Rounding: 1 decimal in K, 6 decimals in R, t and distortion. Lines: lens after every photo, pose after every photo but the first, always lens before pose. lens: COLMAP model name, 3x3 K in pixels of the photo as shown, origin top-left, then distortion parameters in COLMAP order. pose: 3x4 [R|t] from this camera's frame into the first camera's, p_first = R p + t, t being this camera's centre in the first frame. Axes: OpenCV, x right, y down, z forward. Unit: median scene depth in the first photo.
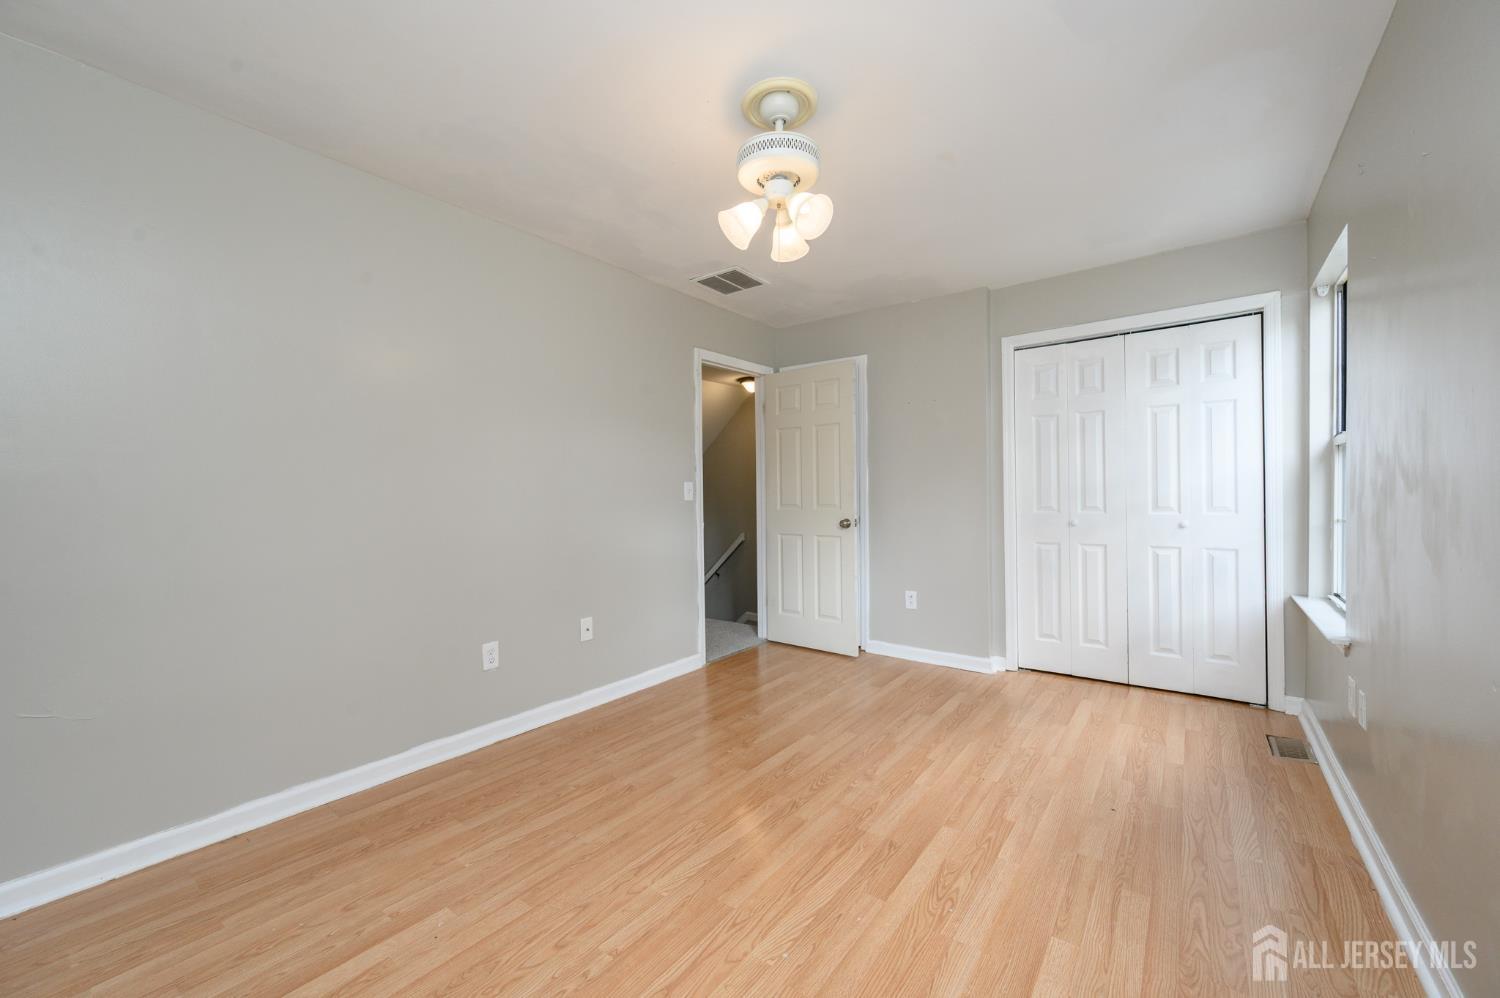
lens RADIAL K [[628.9, 0, 750.0], [0, 628.9, 499.0], [0, 0, 1]] dist [0.000999, 0.000104]
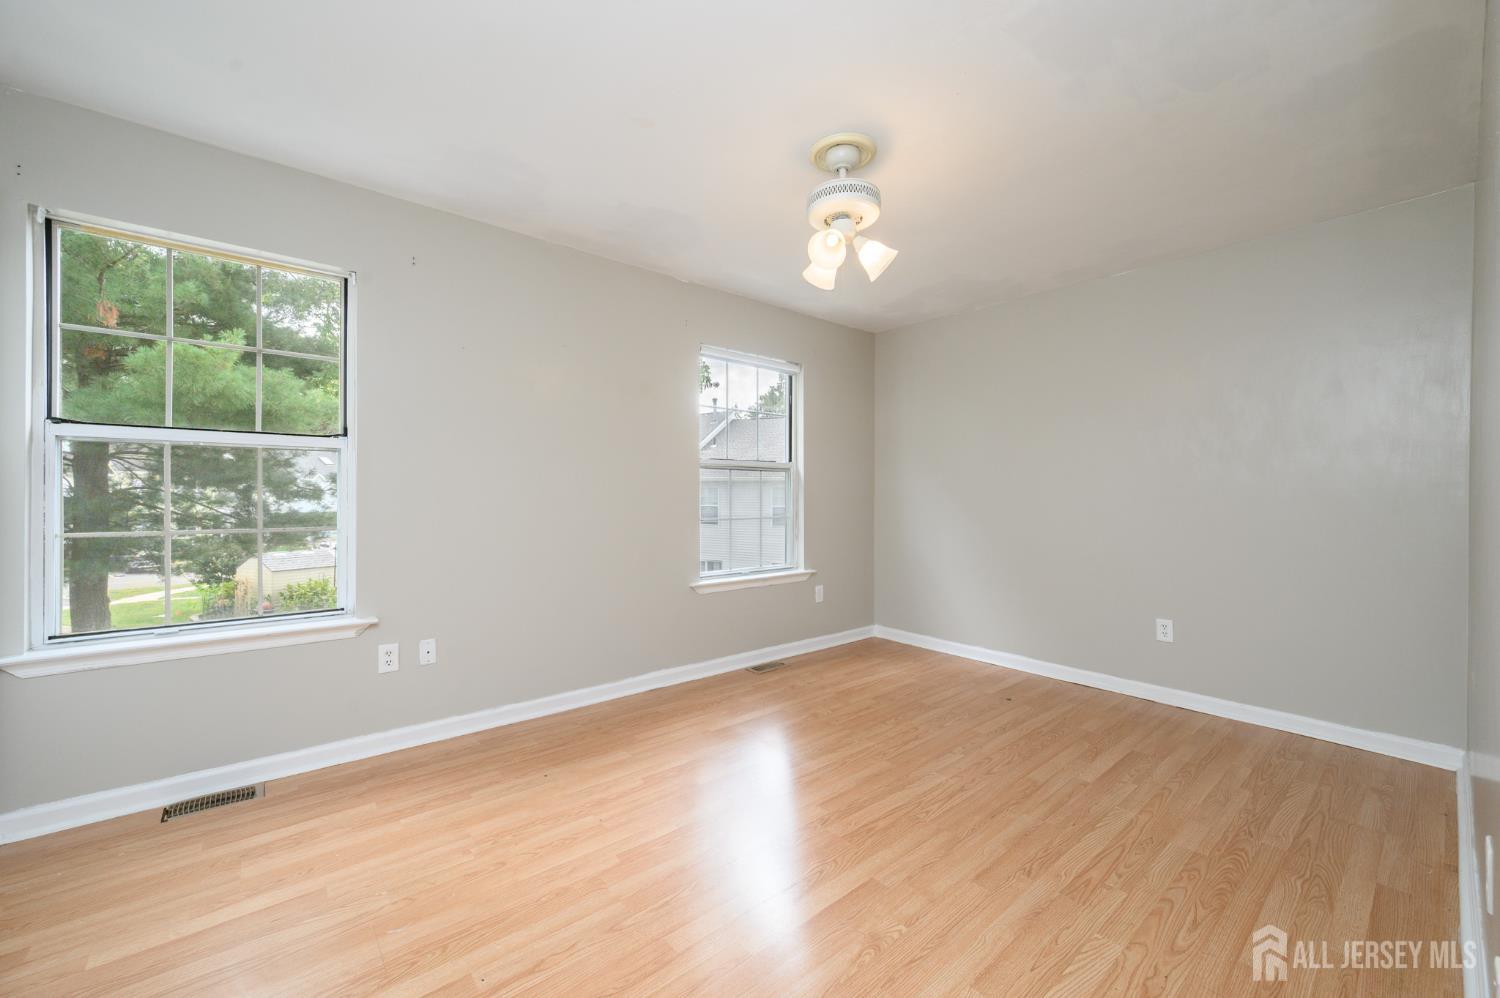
lens RADIAL K [[587.7, 0, 743.5], [0, 587.7, 494.5], [0, 0, 1]] dist [0.000516, 0.000015]
pose [[-0.971465, 0.008005, 0.237048, -0.027697], [0.008062, 0.999967, -0.000728, -0.013067], [-0.237046, 0.001204, -0.971498, 2.027022]]
